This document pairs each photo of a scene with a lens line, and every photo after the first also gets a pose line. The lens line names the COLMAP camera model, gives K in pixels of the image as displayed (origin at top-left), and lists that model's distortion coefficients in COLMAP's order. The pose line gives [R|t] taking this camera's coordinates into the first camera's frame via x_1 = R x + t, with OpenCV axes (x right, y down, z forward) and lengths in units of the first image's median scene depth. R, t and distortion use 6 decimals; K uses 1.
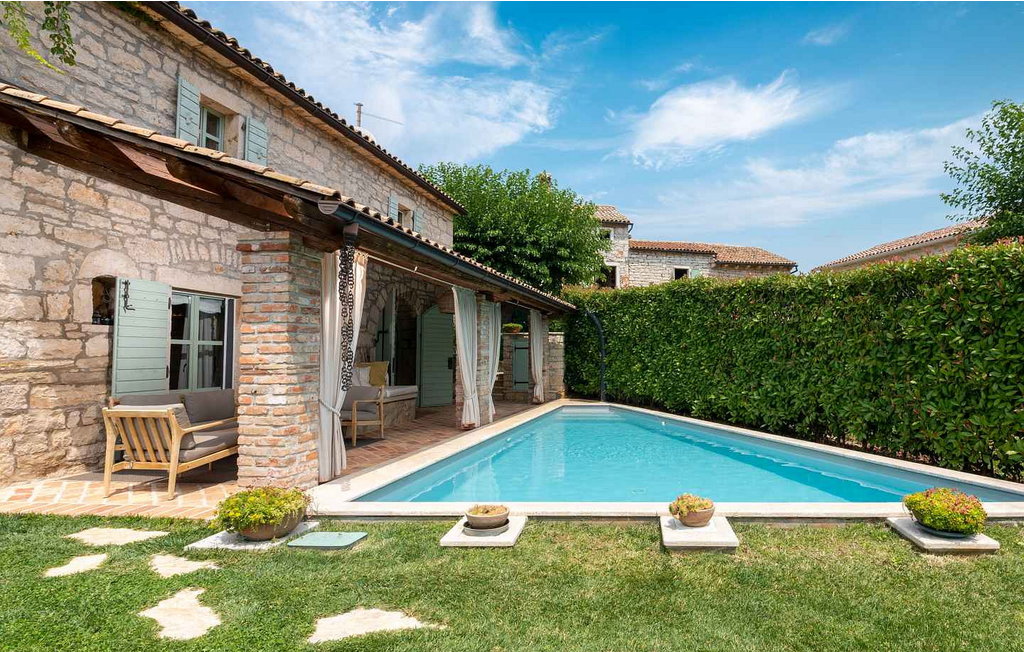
lens RADIAL K [[547.1, 0, 611.6], [0, 547.1, 337.6], [0, 0, 1]] dist [-0.013452, -0.000242]
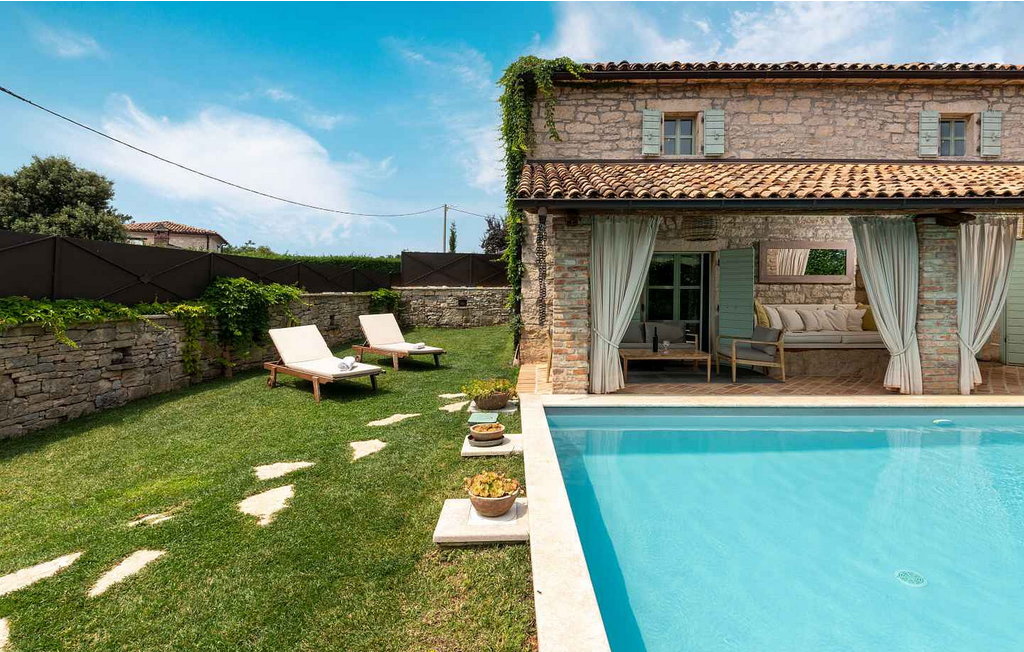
lens RADIAL K [[498.0, 0, 559.8], [0, 498.0, 288.8], [0, 0, 1]] dist [-0.012526, 0.000268]
pose [[0.111386, -0.001131, -0.993777, 0.512938], [0.033030, 0.999451, 0.002564, -0.001317], [0.993228, -0.033110, 0.111362, 0.579069]]
